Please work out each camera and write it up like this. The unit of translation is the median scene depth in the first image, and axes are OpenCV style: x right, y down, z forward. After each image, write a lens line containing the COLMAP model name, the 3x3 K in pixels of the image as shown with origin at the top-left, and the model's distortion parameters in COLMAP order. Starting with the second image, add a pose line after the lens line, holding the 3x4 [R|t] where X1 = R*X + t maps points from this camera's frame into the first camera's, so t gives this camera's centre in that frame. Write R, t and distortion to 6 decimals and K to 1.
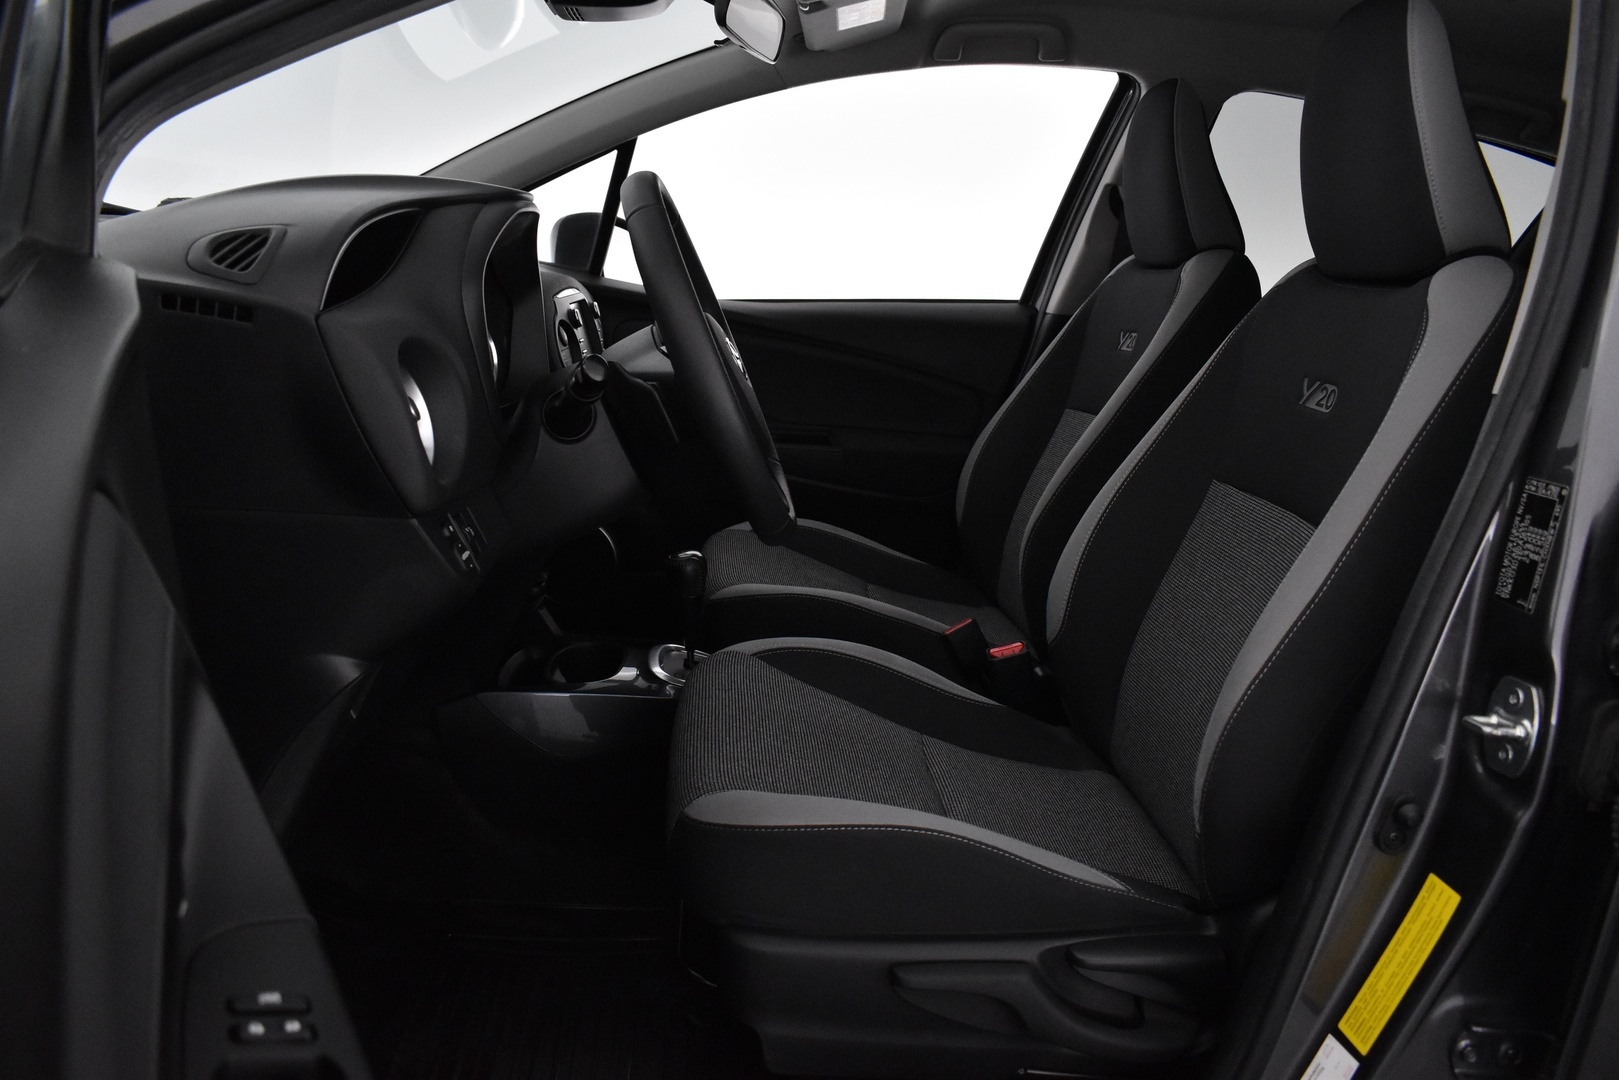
lens RADIAL K [[1305.5, 0, 809.5], [0, 1305.5, 540.0], [0, 0, 1]] dist [-0.053949, -0.004166]
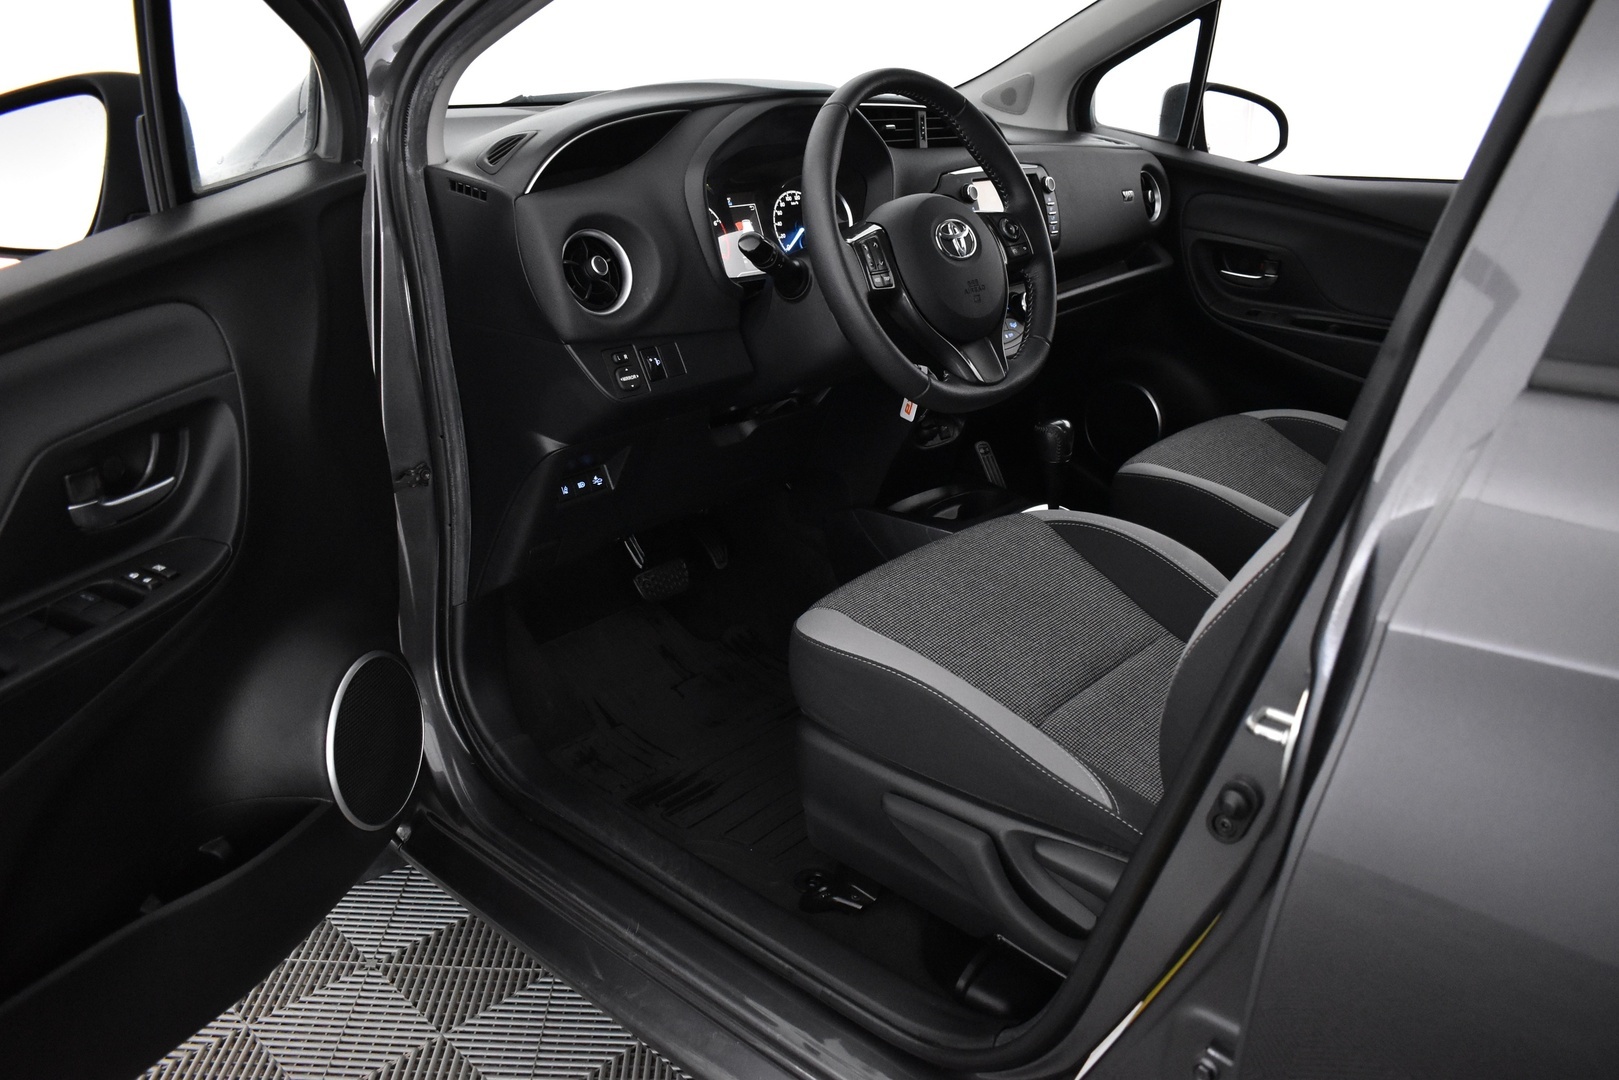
lens RADIAL K [[1305.5, 0, 809.5], [0, 1305.5, 540.0], [0, 0, 1]] dist [-0.053949, -0.004166]
pose [[0.678777, 0.203243, -0.705659, 0.764947], [-0.125567, 0.978908, 0.161160, -0.057537], [0.723529, -0.020784, 0.689981, 0.177239]]
